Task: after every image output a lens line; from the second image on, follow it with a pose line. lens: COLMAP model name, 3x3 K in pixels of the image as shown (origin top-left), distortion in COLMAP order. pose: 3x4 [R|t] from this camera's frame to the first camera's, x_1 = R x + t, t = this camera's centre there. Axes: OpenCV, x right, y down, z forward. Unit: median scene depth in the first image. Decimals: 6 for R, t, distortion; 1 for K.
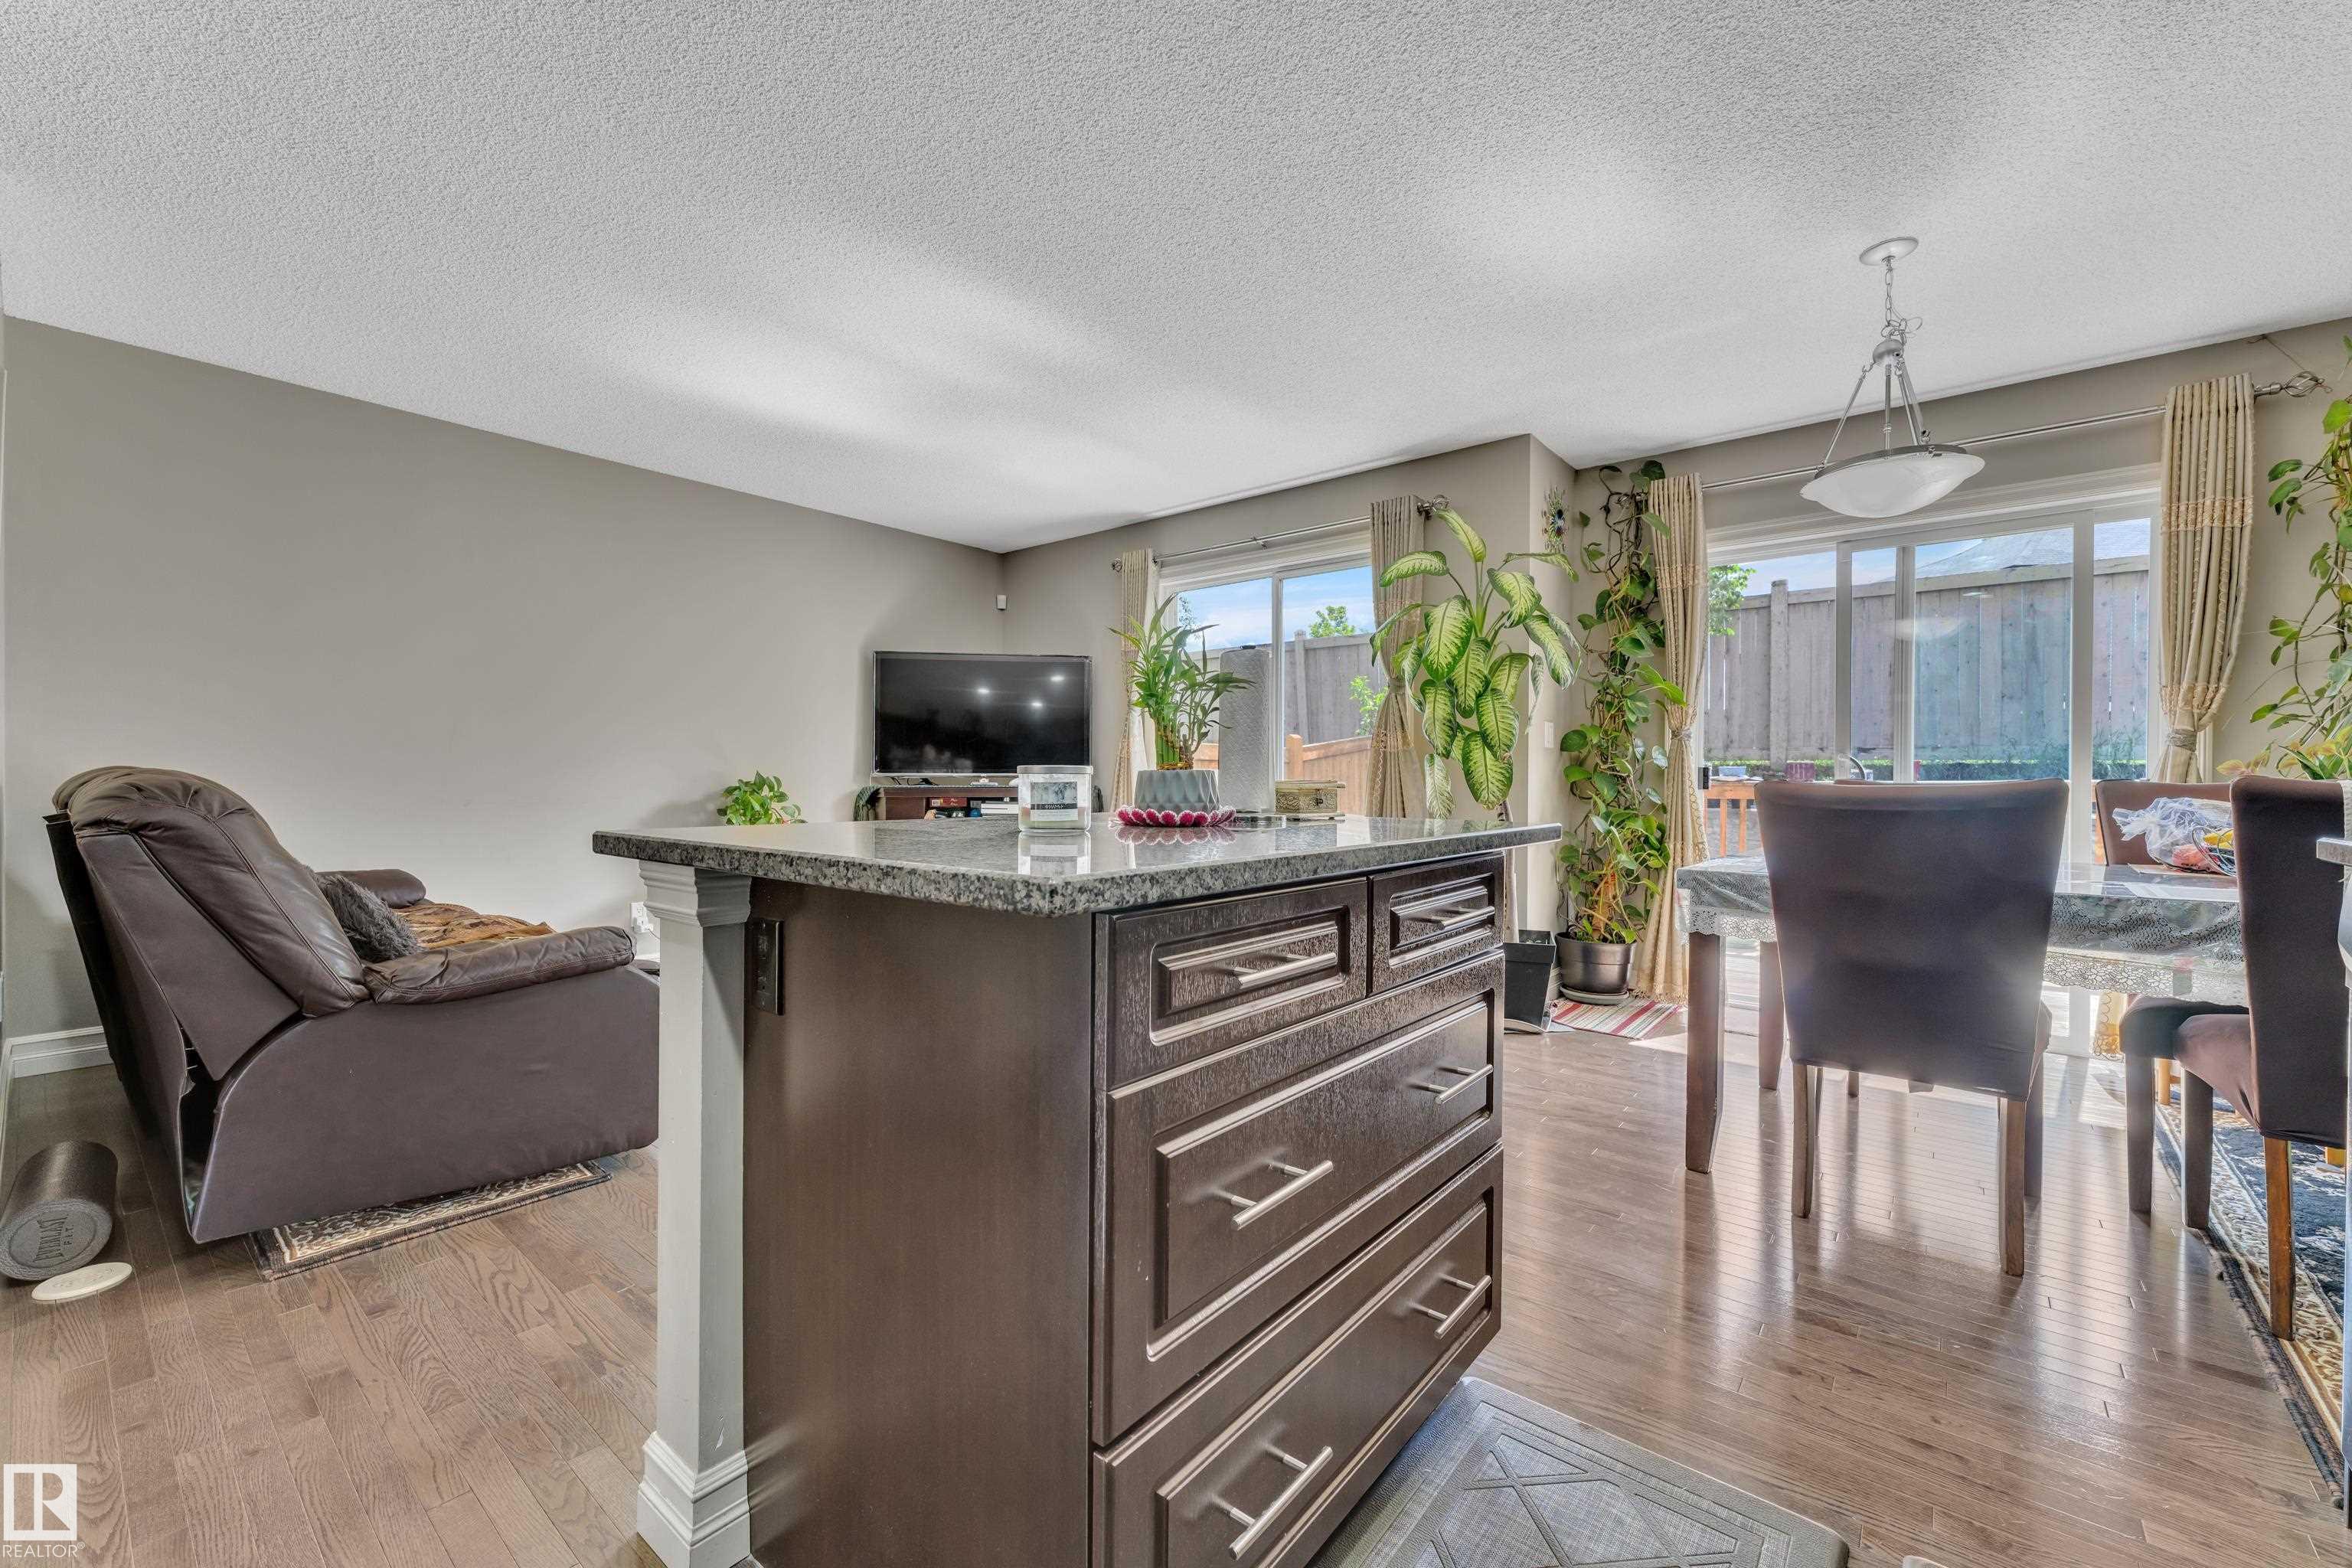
lens RADIAL K [[946.4, 0, 1166.3], [0, 946.4, 763.5], [0, 0, 1]] dist [0.001683, 0.000037]
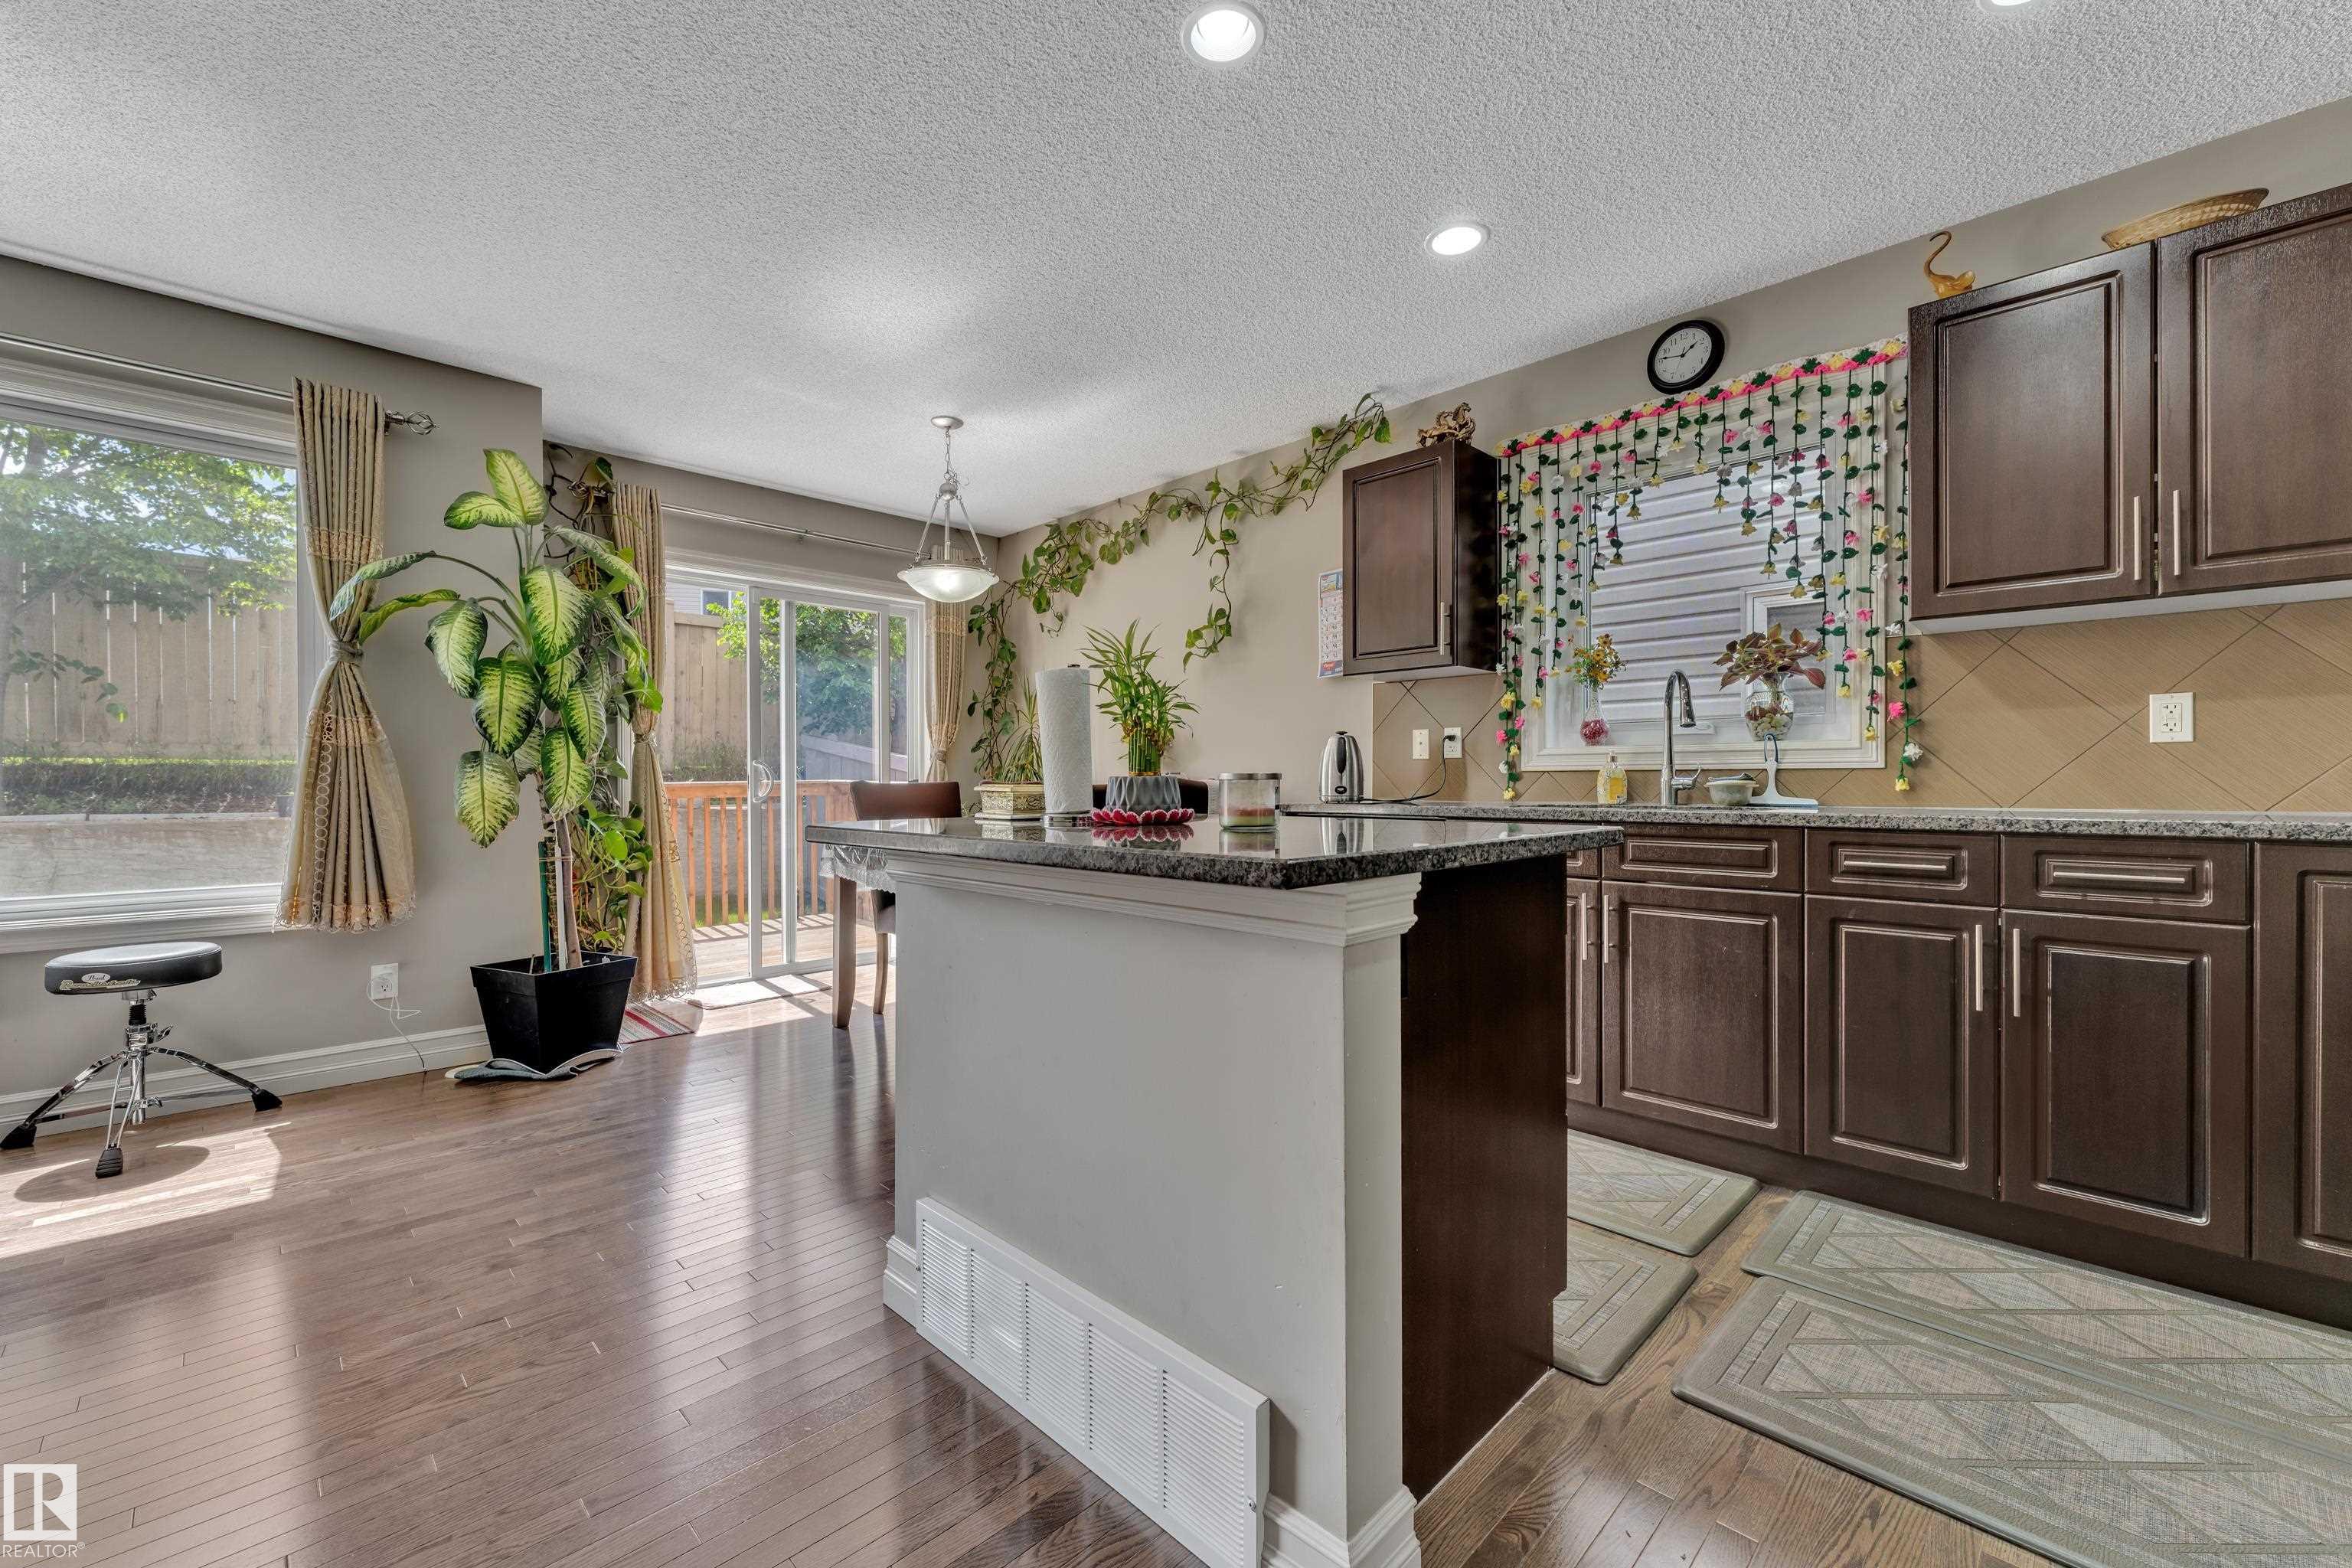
lens RADIAL K [[946.4, 0, 1168.4], [0, 946.4, 783.1], [0, 0, 1]] dist [0.001683, 0.000037]
pose [[0.089468, -0.007582, 0.995961, -0.376542], [-0.013382, 0.999872, 0.008814, 0.001585], [-0.995900, -0.014117, 0.089355, 0.289407]]
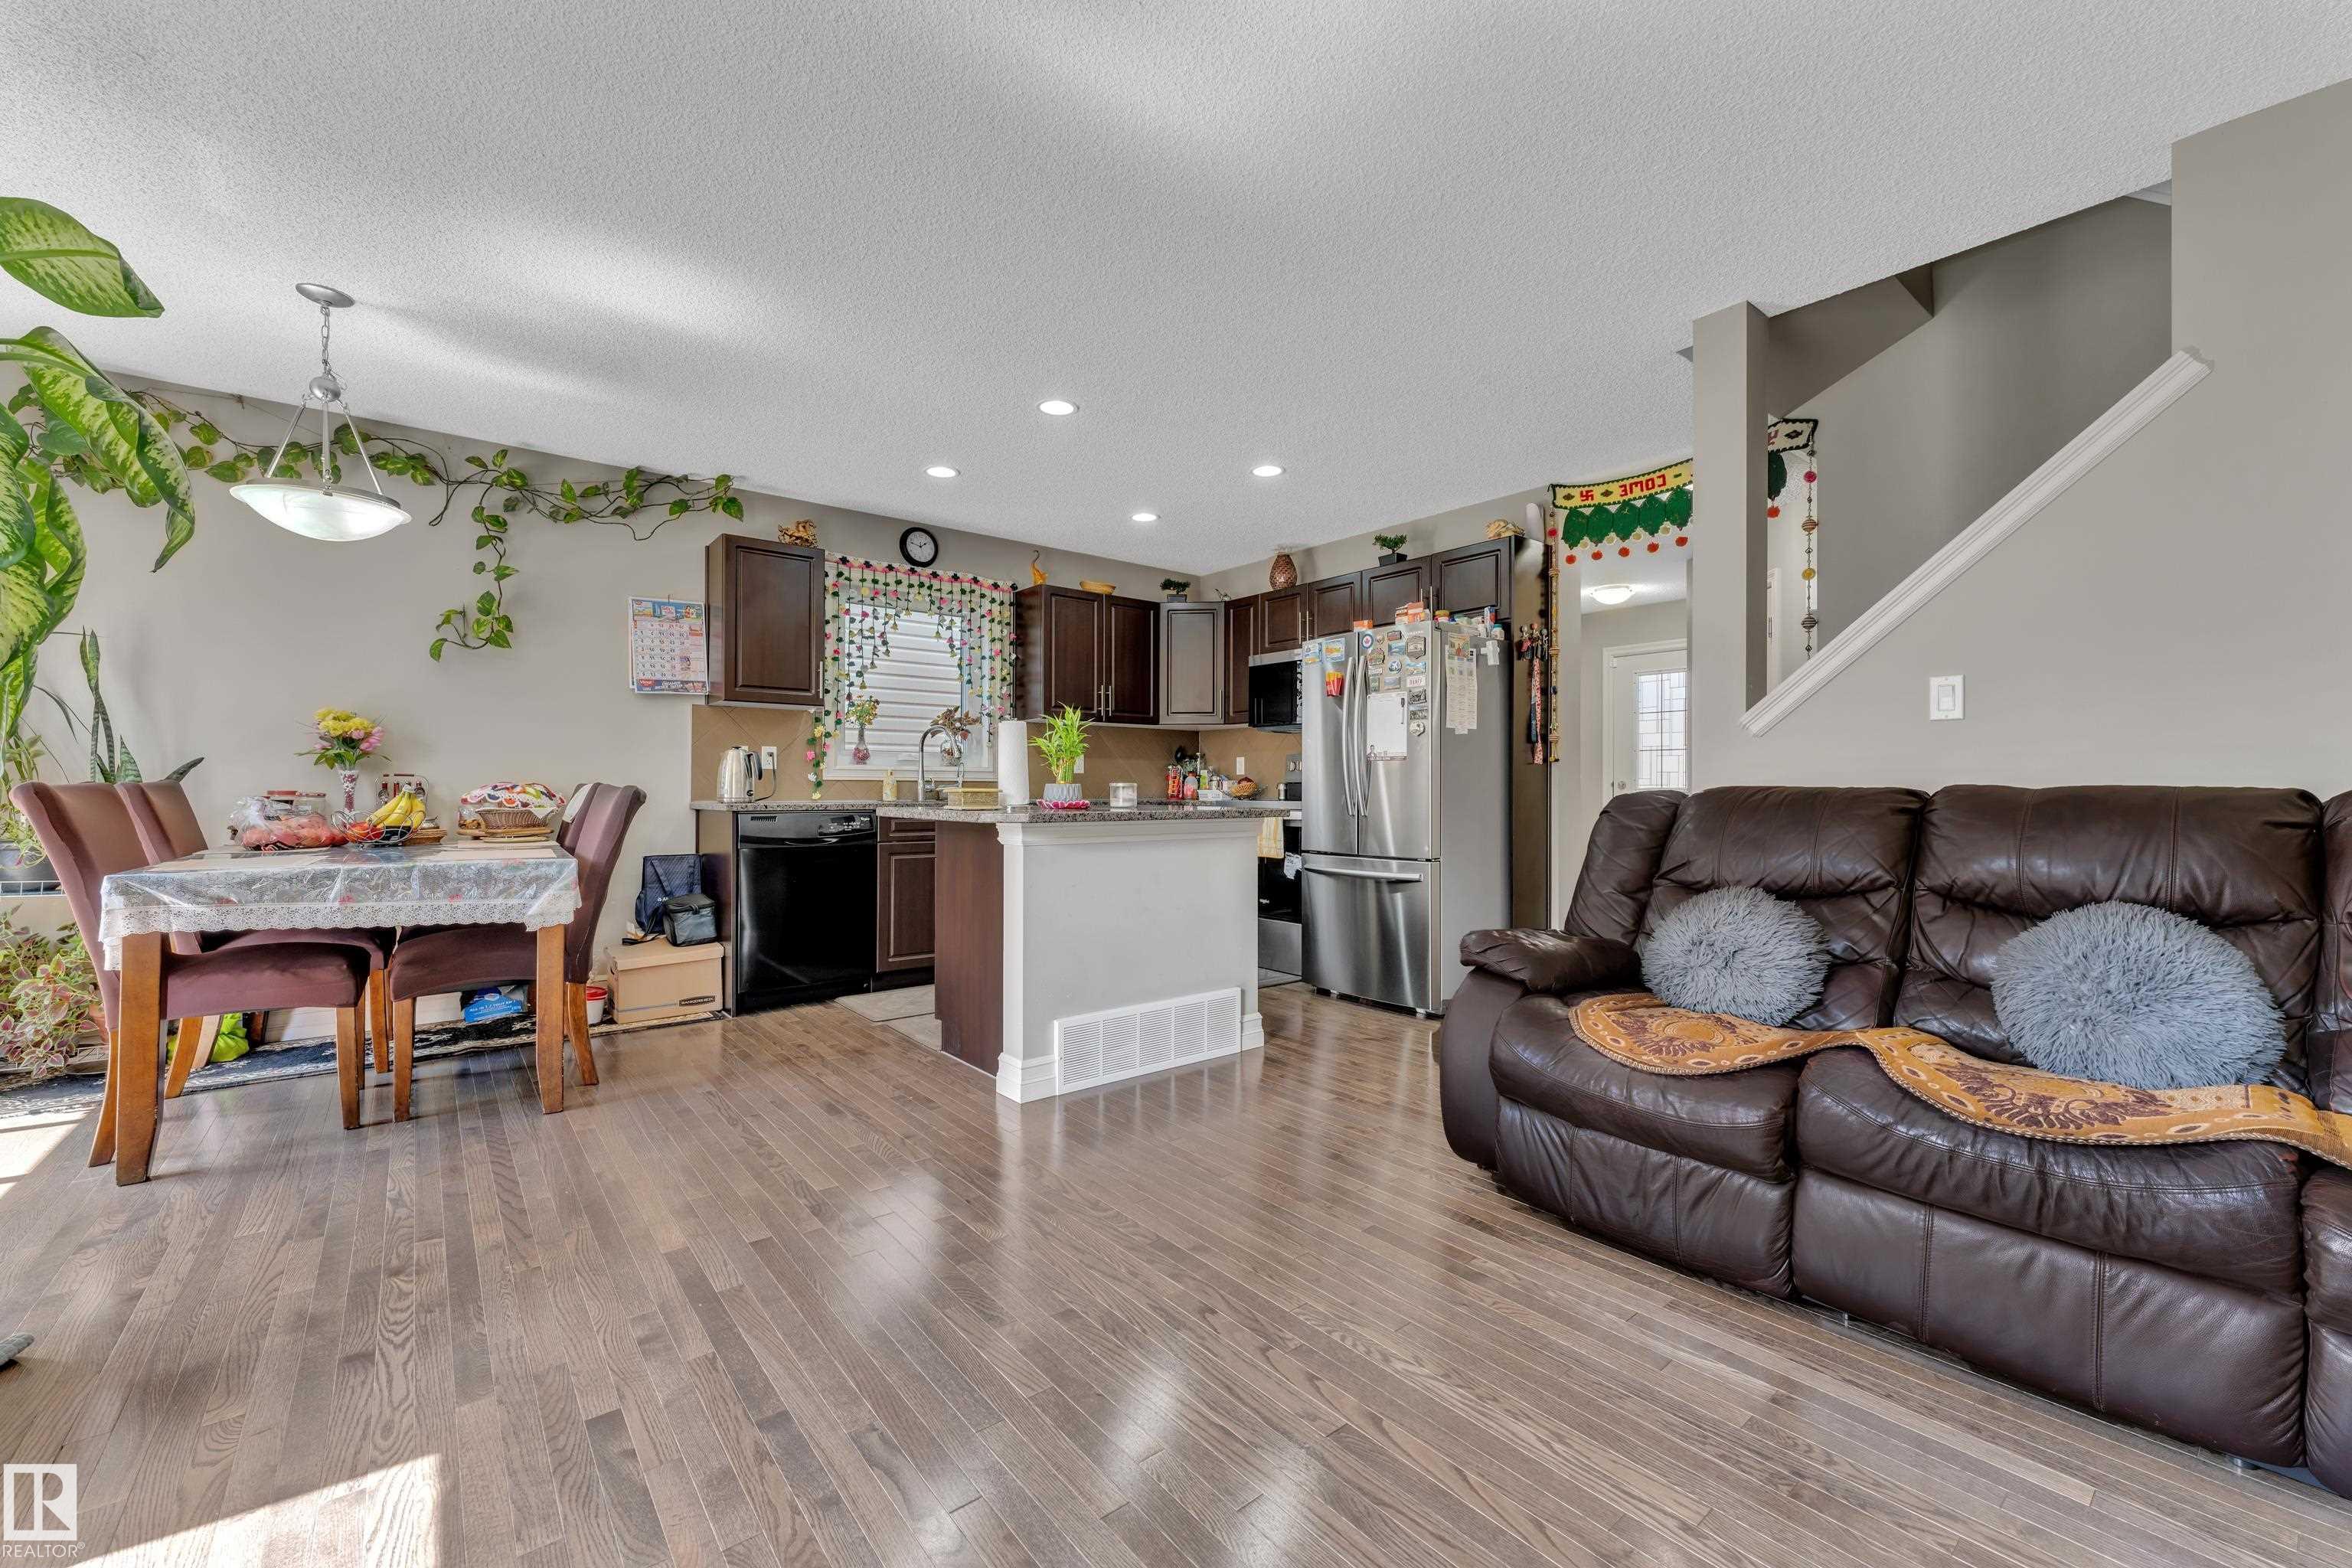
lens RADIAL K [[946.4, 0, 1180.8], [0, 946.4, 785.9], [0, 0, 1]] dist [0.001683, 0.000037]
pose [[-0.982944, -0.007865, 0.183738, -0.223567], [-0.011226, 0.999788, -0.017263, 0.015646], [-0.183564, -0.019031, -0.982824, 1.046669]]
